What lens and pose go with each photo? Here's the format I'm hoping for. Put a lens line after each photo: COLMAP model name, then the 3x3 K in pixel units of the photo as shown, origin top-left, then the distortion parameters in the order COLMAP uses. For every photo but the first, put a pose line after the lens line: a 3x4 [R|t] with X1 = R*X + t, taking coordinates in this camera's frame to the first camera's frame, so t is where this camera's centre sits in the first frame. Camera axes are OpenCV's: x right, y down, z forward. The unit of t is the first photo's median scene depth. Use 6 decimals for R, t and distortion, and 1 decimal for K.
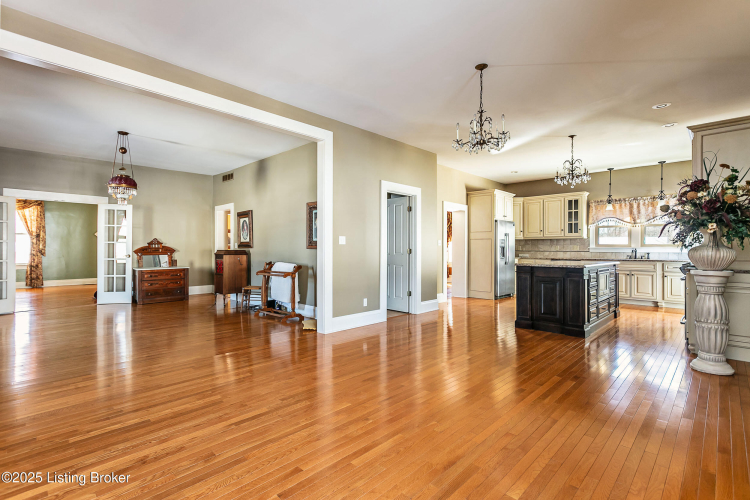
lens RADIAL K [[363.5, 0, 375.1], [0, 363.5, 250.2], [0, 0, 1]] dist [0.003704, 0.001386]
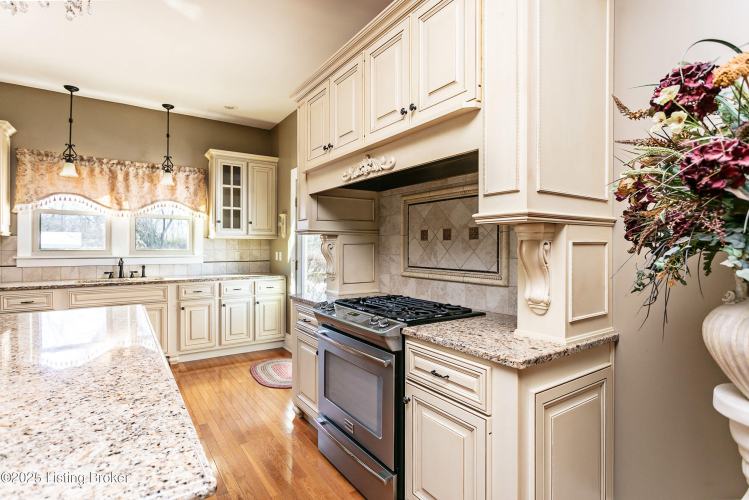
lens RADIAL K [[376.8, 0, 374.4], [0, 376.8, 247.8], [0, 0, 1]] dist [-0.002992, -0.000134]
pose [[0.235586, -0.006425, 0.971832, 0.270096], [-0.003050, 0.999968, 0.007350, -0.023278], [-0.971849, -0.004695, 0.235558, 0.510938]]
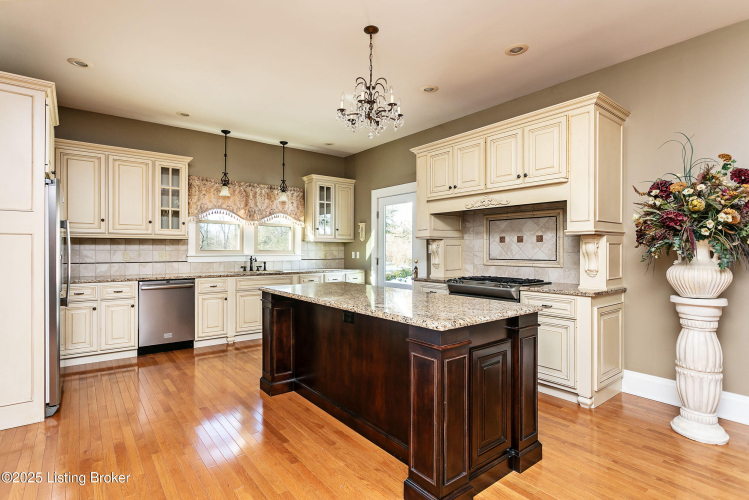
lens RADIAL K [[376.8, 0, 373.3], [0, 376.8, 249.9], [0, 0, 1]] dist [-0.002992, -0.000134]
pose [[0.167976, -0.003806, 0.985784, 0.037640], [-0.002202, 0.999989, 0.004236, -0.018942], [-0.985789, -0.002883, 0.167966, 0.638209]]
